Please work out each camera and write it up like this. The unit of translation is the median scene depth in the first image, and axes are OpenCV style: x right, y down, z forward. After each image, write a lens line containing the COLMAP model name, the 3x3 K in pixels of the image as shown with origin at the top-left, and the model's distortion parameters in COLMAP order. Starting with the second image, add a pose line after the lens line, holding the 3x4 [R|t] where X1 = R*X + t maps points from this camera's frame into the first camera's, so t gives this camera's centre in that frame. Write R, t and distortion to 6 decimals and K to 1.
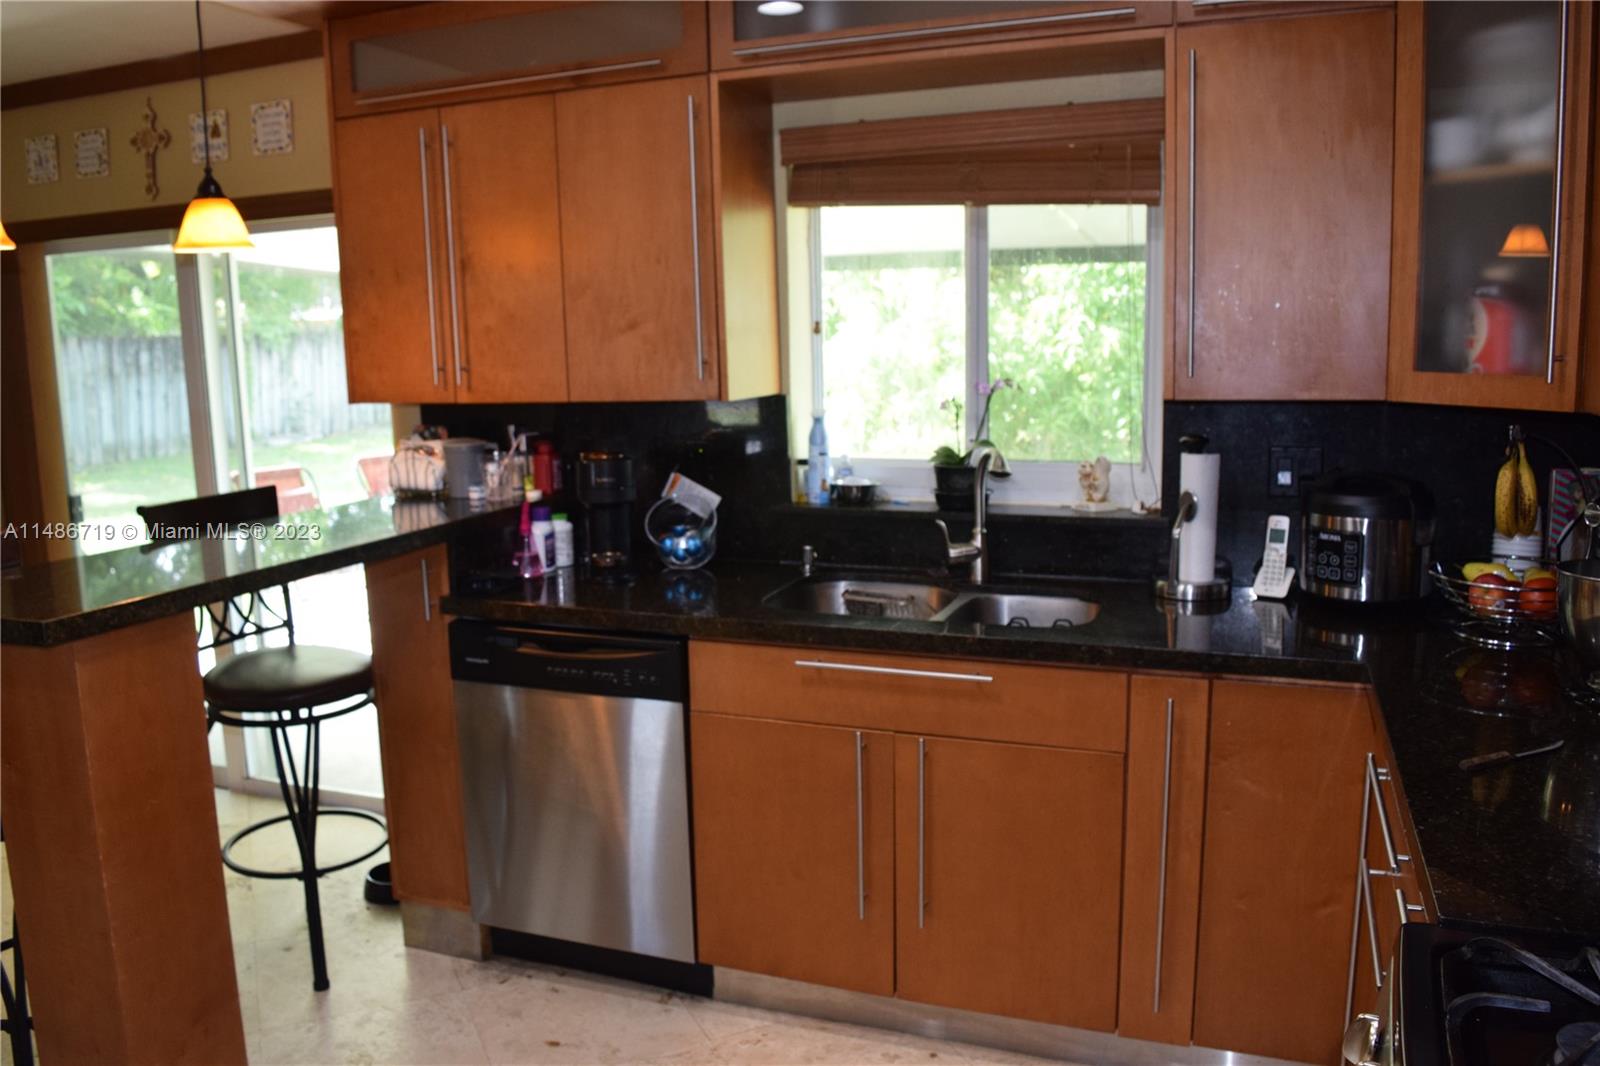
lens RADIAL K [[1262.5, 0, 799.7], [0, 1262.5, 538.4], [0, 0, 1]] dist [-0.089428, 0.021261]
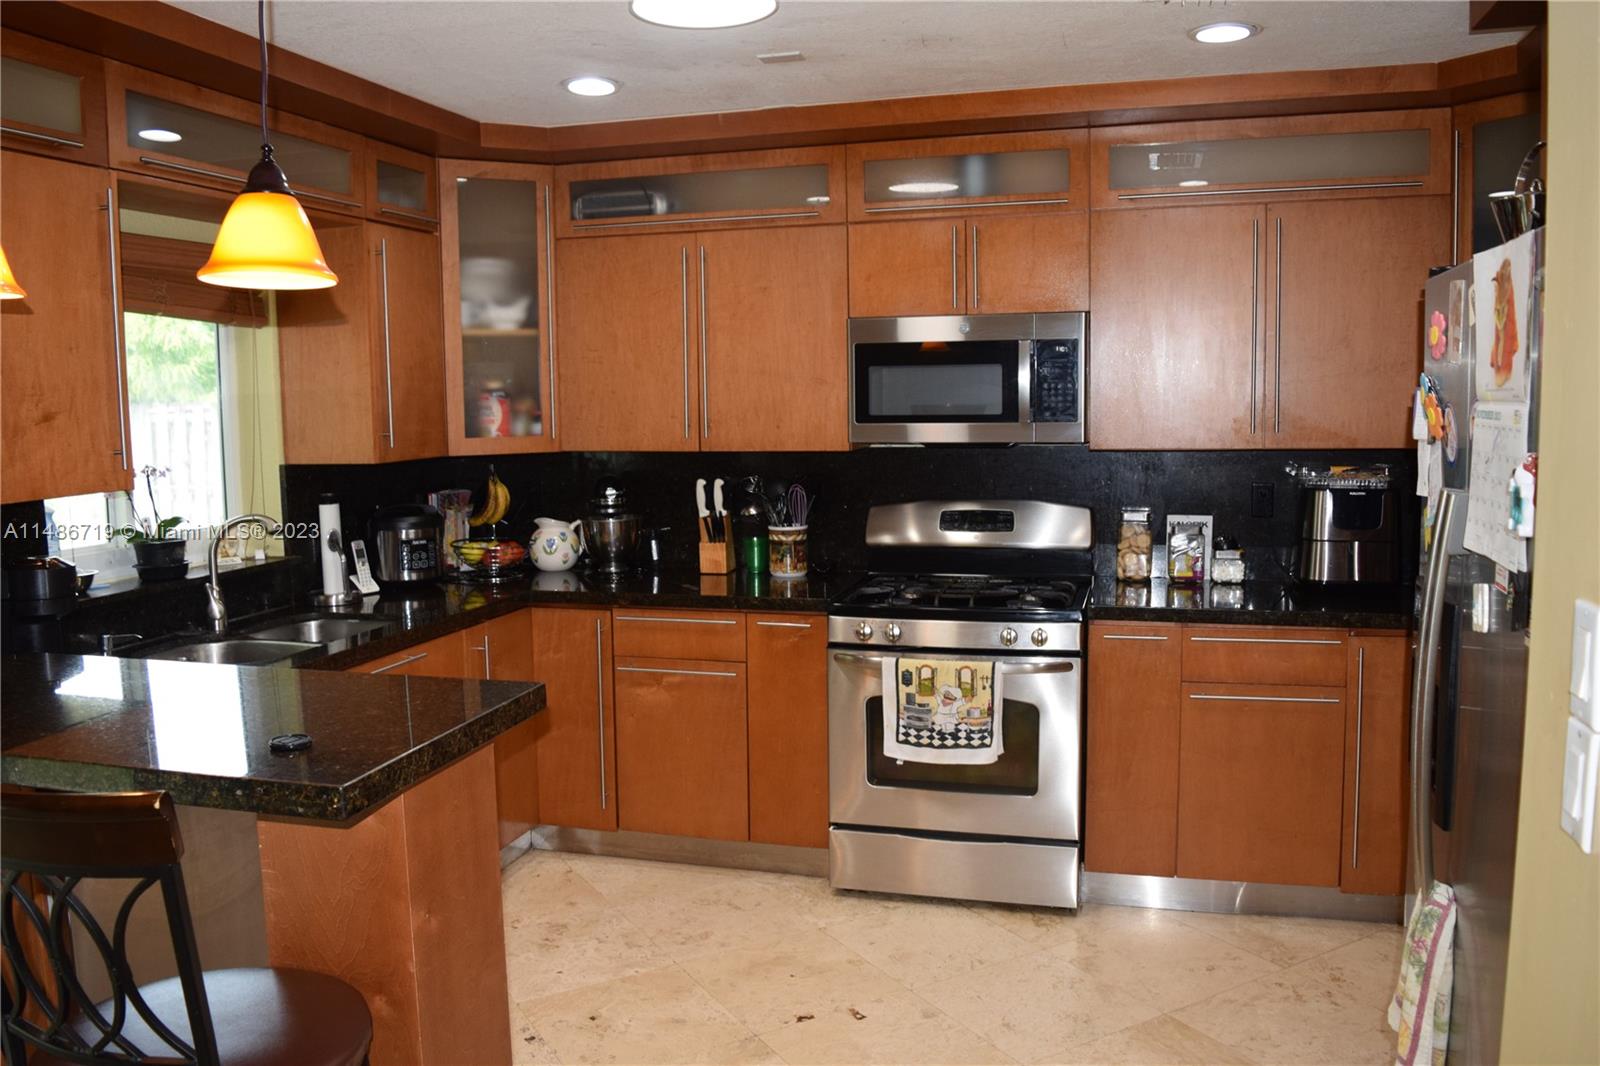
lens RADIAL K [[1262.5, 0, 800.4], [0, 1262.5, 527.5], [0, 0, 1]] dist [-0.089428, 0.021261]
pose [[-0.106742, -0.086561, 0.990512, -1.125753], [0.168501, 0.980219, 0.103820, -0.095202], [-0.979905, 0.177984, -0.090045, 0.586421]]
